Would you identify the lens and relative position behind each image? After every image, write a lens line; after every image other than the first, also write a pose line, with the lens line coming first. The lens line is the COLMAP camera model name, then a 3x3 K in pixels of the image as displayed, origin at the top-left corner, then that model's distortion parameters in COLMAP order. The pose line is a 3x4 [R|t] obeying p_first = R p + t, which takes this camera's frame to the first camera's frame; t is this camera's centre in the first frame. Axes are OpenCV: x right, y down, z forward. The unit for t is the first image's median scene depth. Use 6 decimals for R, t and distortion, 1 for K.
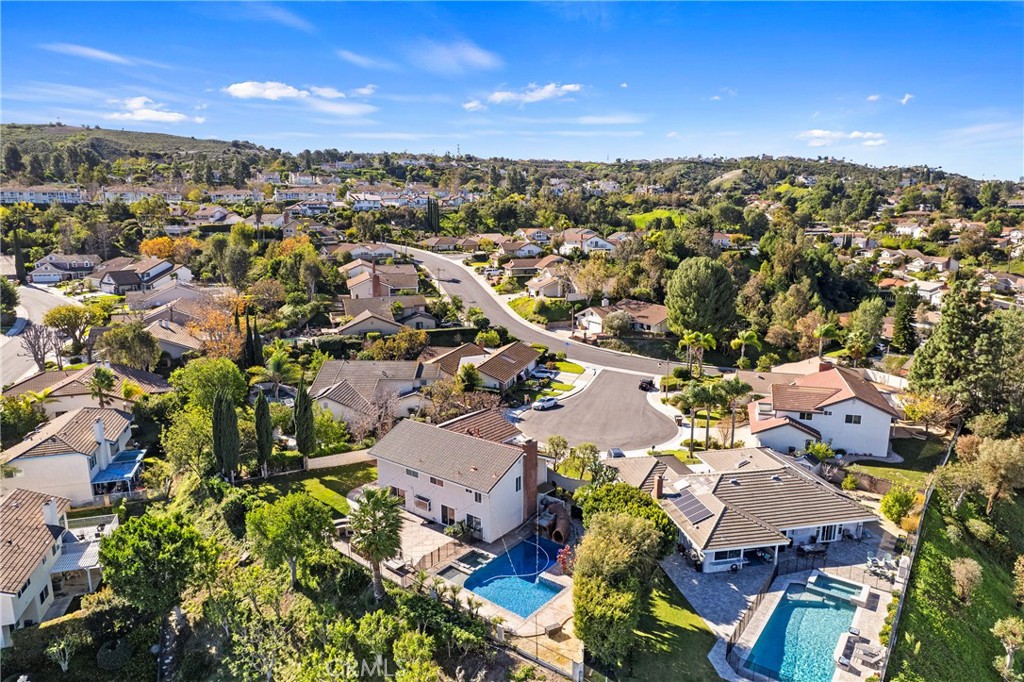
lens RADIAL K [[654.6, 0, 508.9], [0, 654.6, 341.6], [0, 0, 1]] dist [-0.083470, 0.077810]
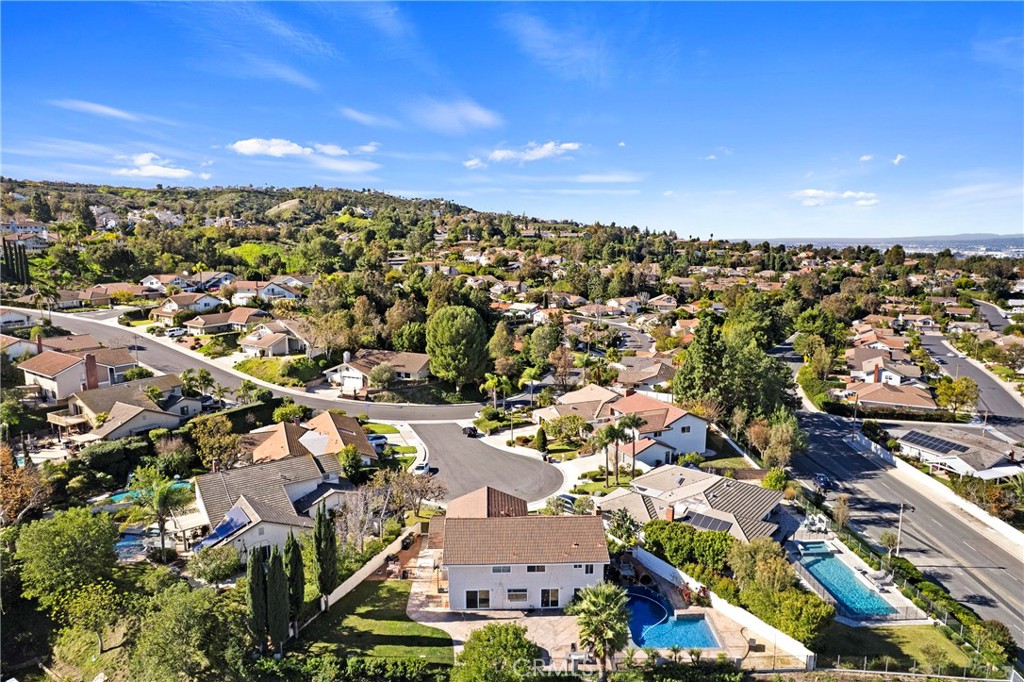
lens RADIAL K [[654.6, 0, 508.9], [0, 654.6, 341.6], [0, 0, 1]] dist [-0.083470, 0.077810]
pose [[0.769229, -0.102620, 0.630678, -0.145134], [0.125873, 0.992015, 0.007889, -0.029382], [-0.626452, 0.073317, 0.776004, 0.041221]]
